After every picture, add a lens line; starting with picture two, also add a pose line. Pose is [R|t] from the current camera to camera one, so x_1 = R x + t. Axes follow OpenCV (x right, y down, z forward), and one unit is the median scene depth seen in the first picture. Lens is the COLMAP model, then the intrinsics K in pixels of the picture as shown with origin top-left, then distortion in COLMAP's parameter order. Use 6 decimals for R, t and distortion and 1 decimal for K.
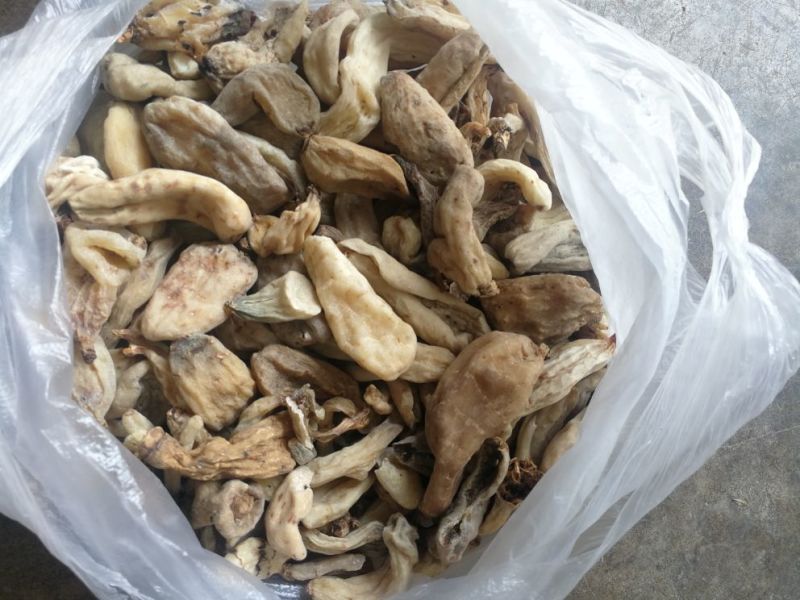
lens RADIAL K [[659.3, 0, 400.6], [0, 659.3, 298.7], [0, 0, 1]] dist [-0.033930, -0.026491]
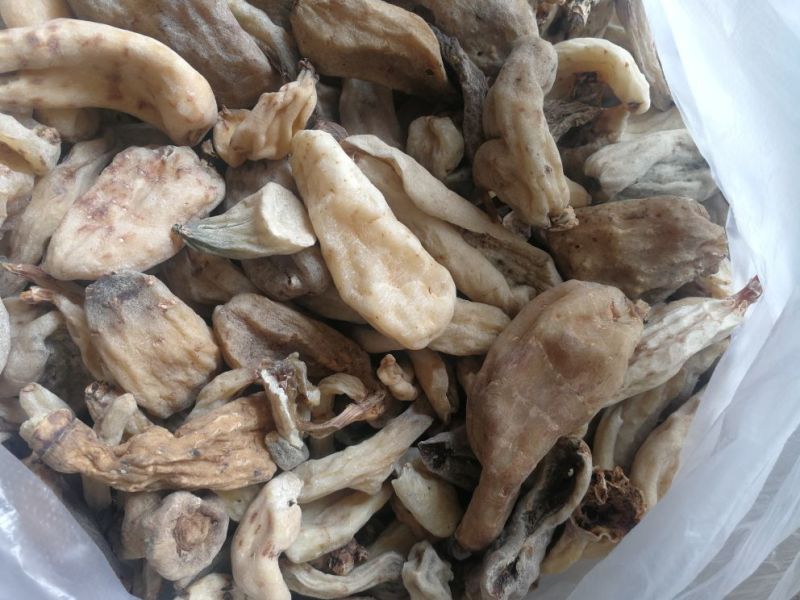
lens RADIAL K [[659.3, 0, 400.3], [0, 659.3, 300.8], [0, 0, 1]] dist [-0.033930, -0.026491]
pose [[0.999537, 0.014053, -0.026986, -0.015105], [-0.014040, 0.999901, 0.000679, 0.075091], [0.026993, -0.000300, 0.999636, 0.325179]]
